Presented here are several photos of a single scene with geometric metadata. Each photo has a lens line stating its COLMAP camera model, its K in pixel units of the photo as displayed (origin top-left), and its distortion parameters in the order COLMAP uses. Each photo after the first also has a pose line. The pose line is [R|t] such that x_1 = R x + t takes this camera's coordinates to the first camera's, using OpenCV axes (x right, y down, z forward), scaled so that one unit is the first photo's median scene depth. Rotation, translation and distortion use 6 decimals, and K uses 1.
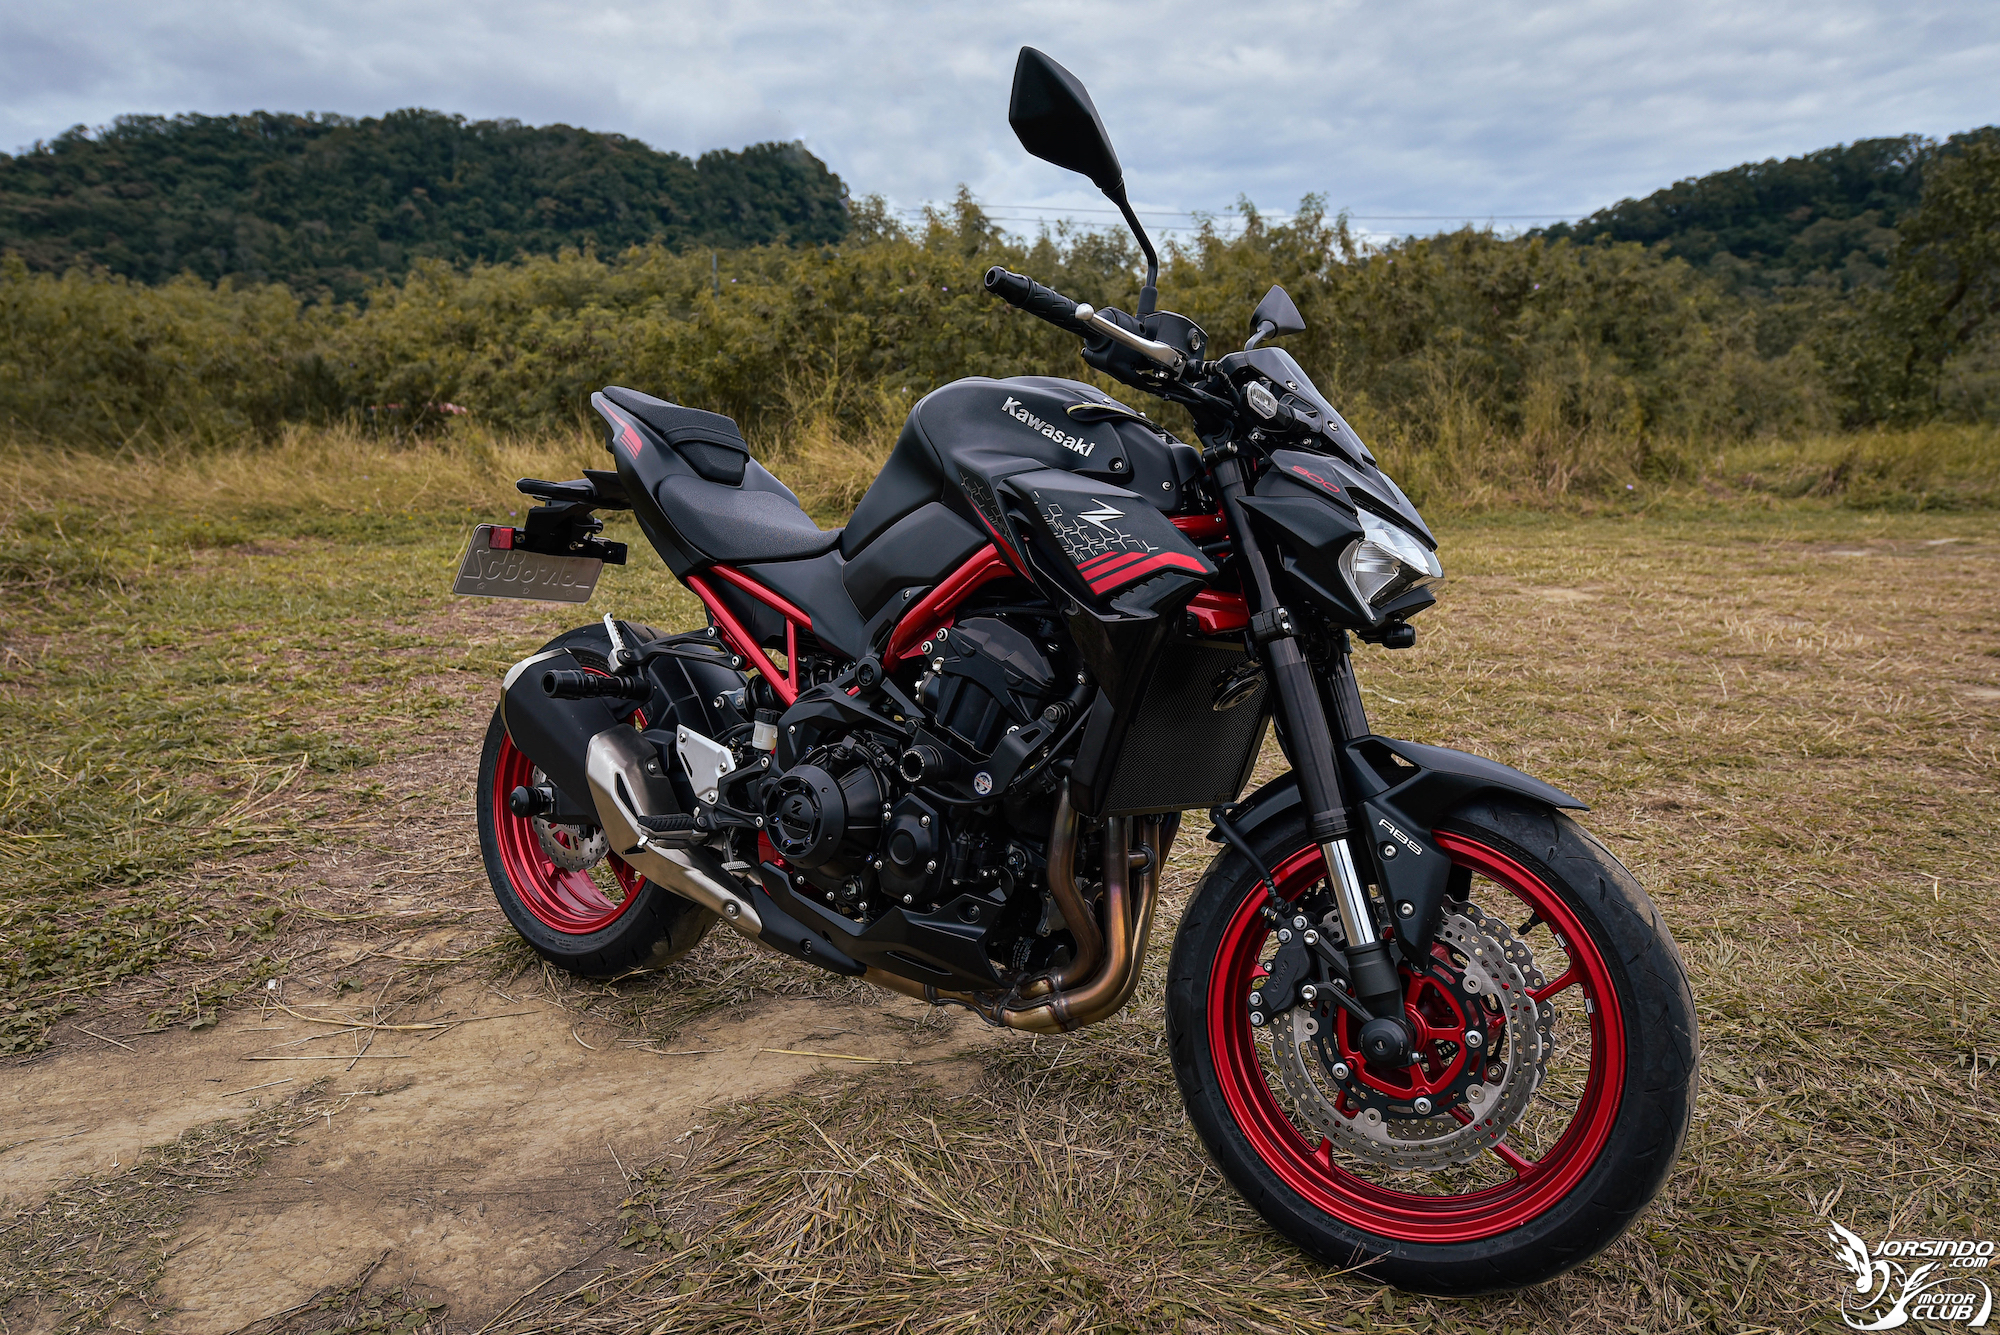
lens RADIAL K [[1366.3, 0, 1000.0], [0, 1366.3, 667.5], [0, 0, 1]] dist [-0.003226, -0.000014]
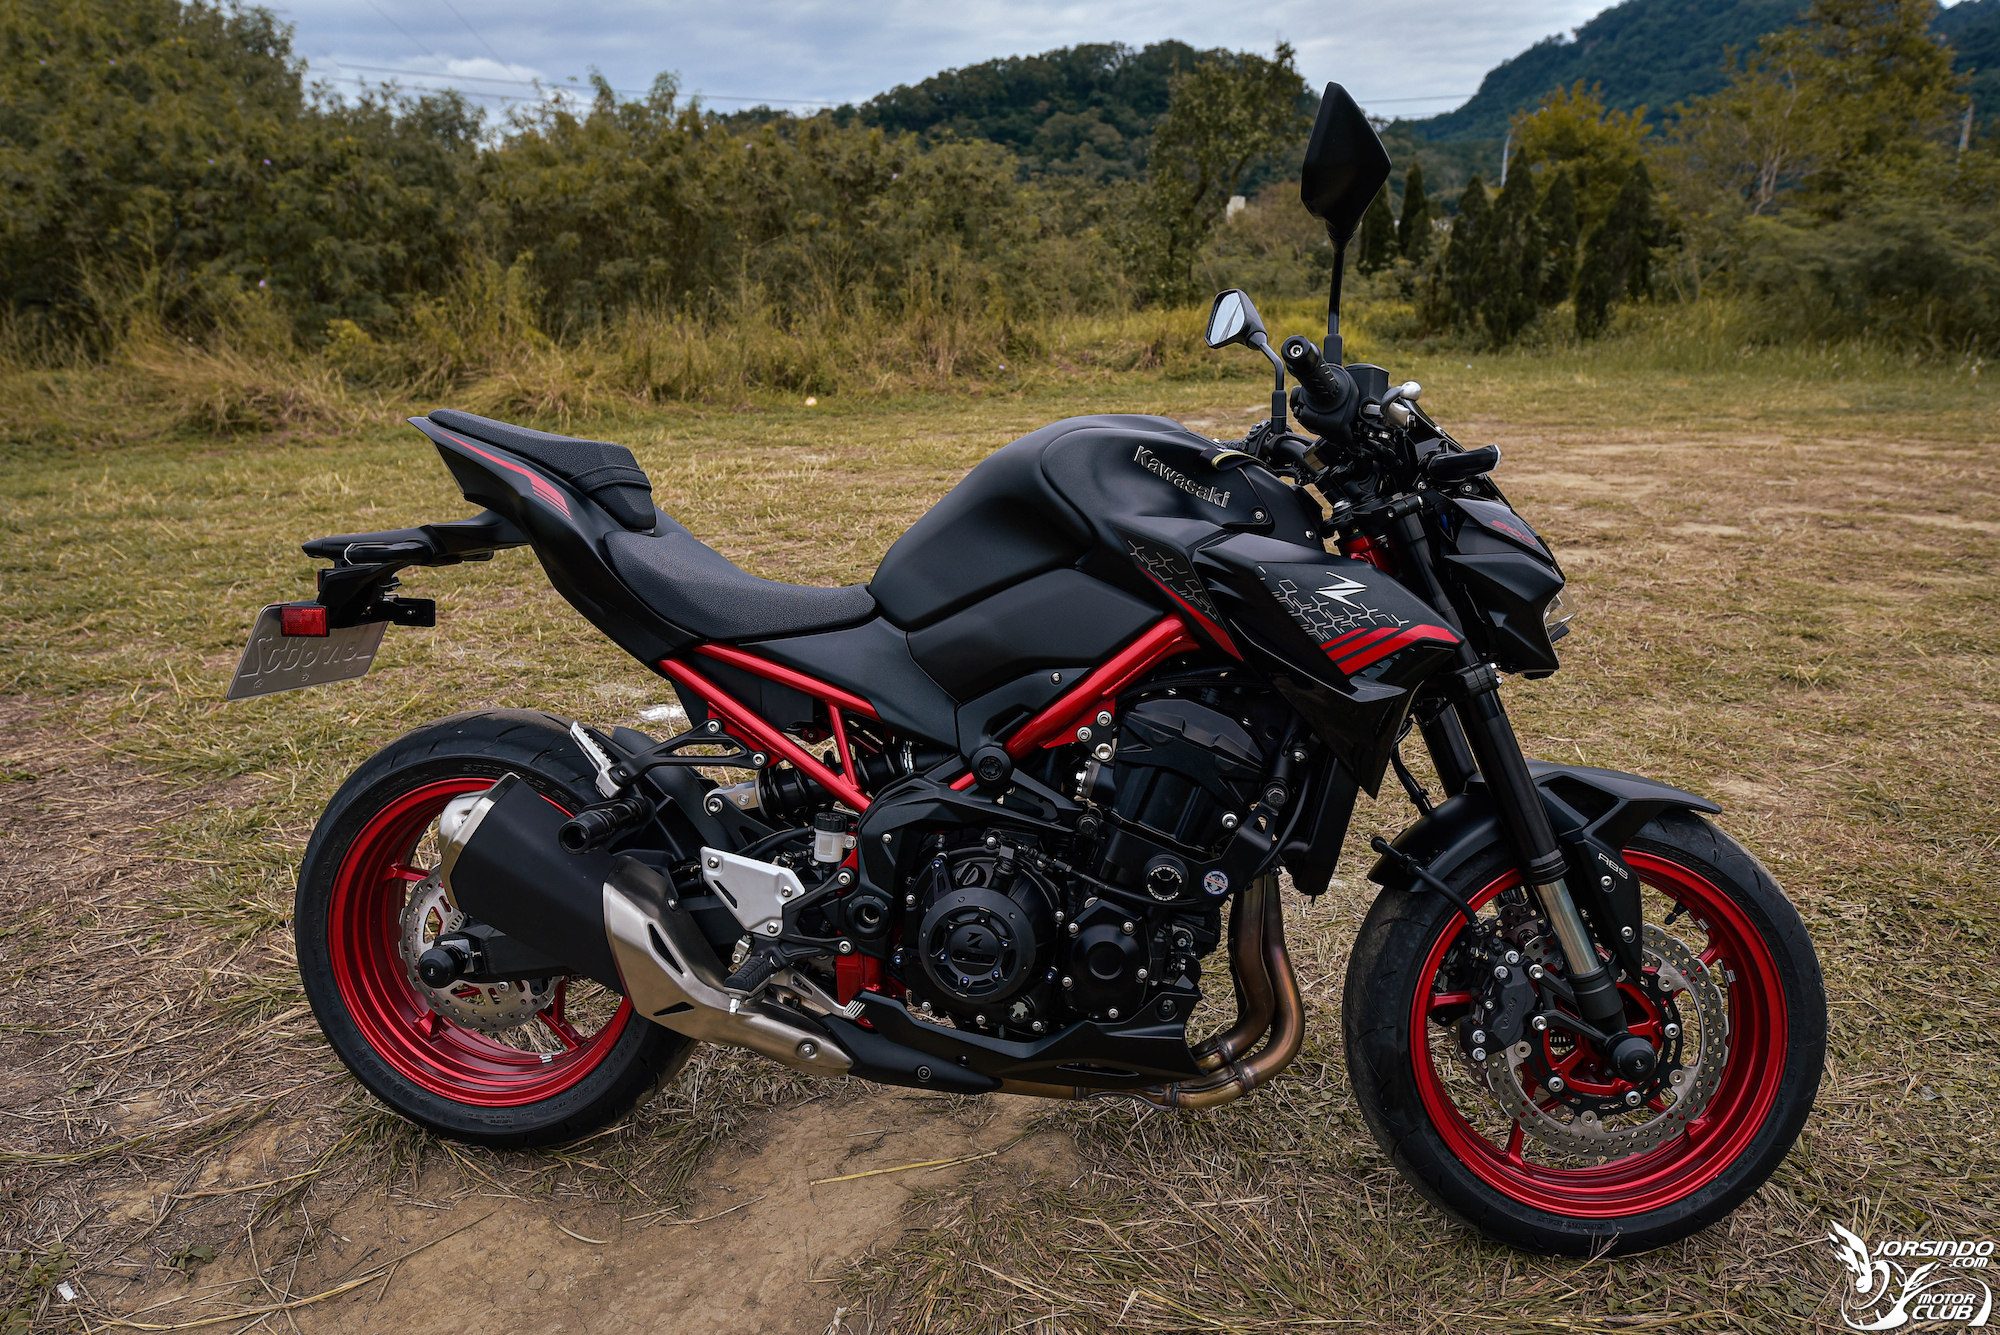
lens RADIAL K [[1314.4, 0, 1000.0], [0, 1314.4, 667.5], [0, 0, 1]] dist [-0.006082, 0.002030]
pose [[0.887492, -0.134717, 0.440692, -0.414927], [0.091301, 0.988761, 0.118392, -0.143520], [-0.451688, -0.064836, 0.889817, 0.228257]]
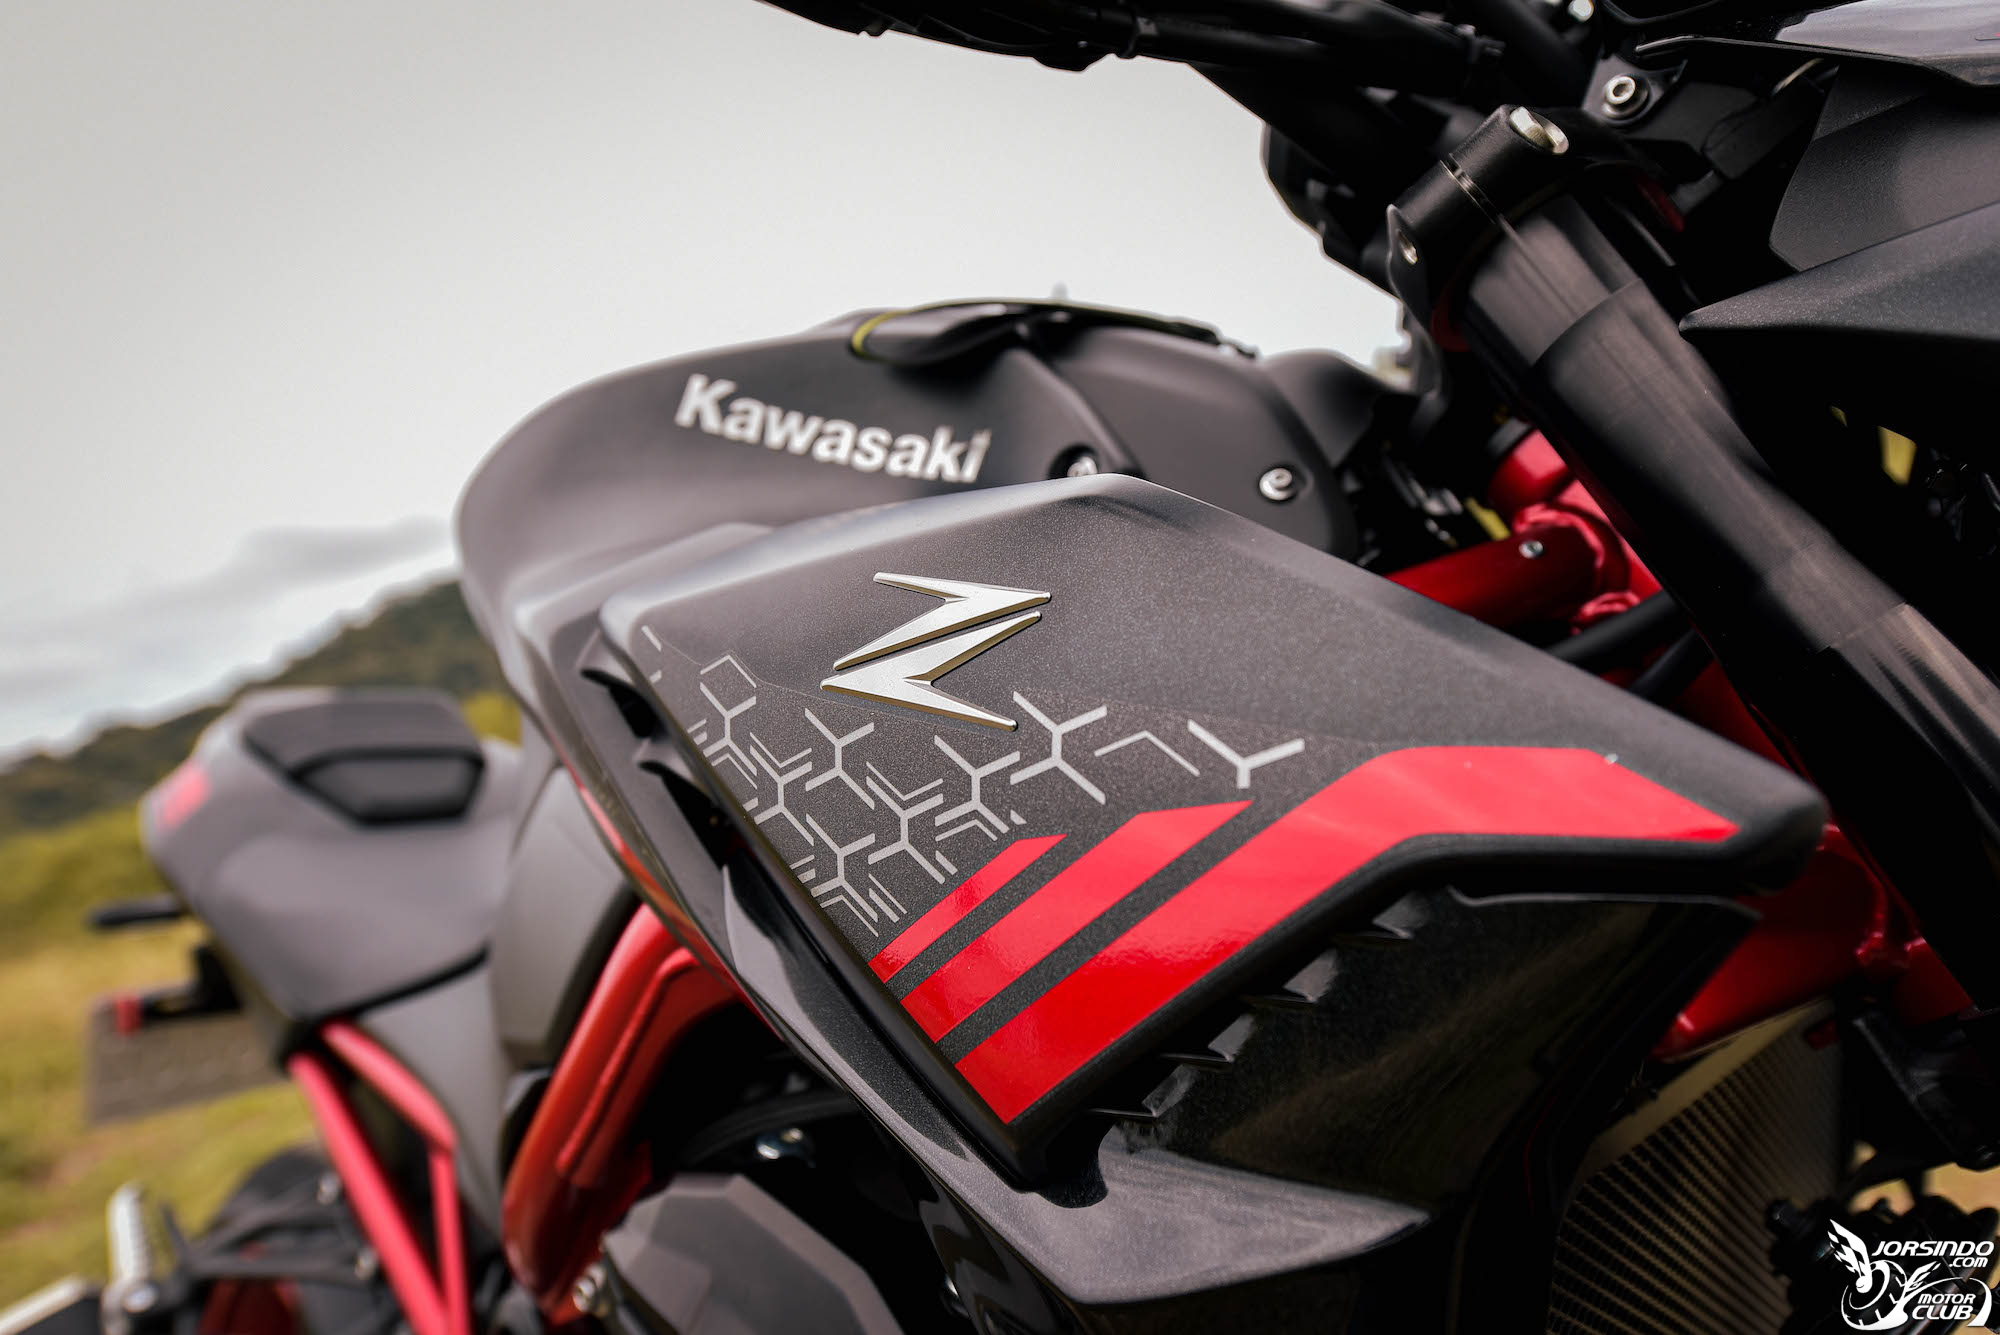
lens RADIAL K [[1314.4, 0, 1000.0], [0, 1314.4, 667.5], [0, 0, 1]] dist [-0.006082, 0.002030]
pose [[0.958105, -0.262731, -0.114049, 0.077455], [0.239174, 0.952979, -0.186084, -0.057702], [0.157576, 0.151011, 0.975892, 0.642737]]
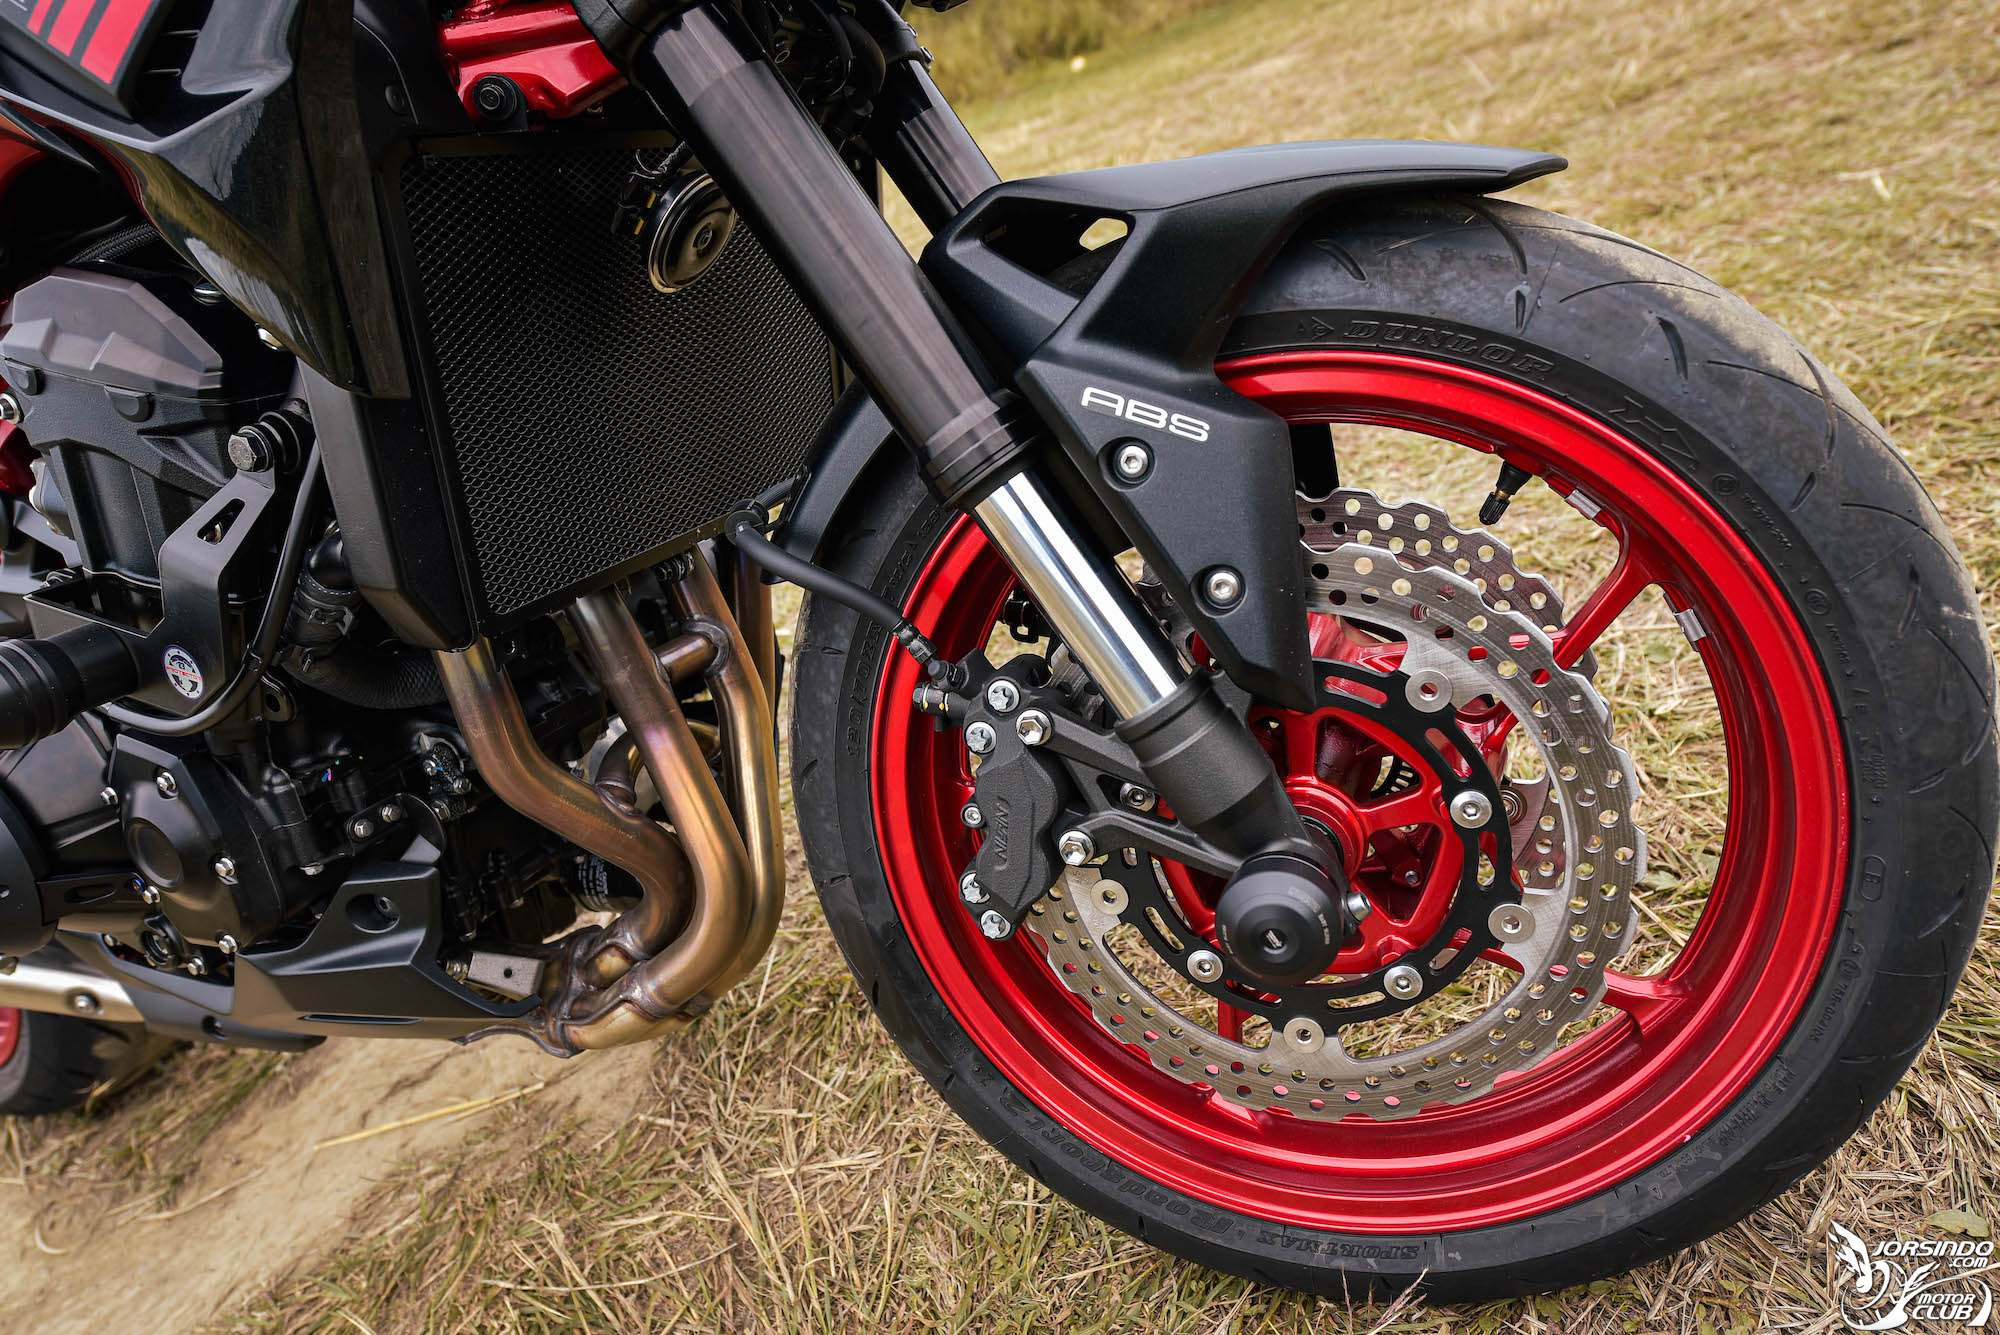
lens RADIAL K [[1314.4, 0, 1000.0], [0, 1314.4, 667.5], [0, 0, 1]] dist [-0.006082, 0.002030]
pose [[0.917101, -0.393024, 0.066764, 0.149951], [0.364992, 0.895156, 0.255884, 0.057868], [-0.160333, -0.210304, 0.964399, 0.470525]]
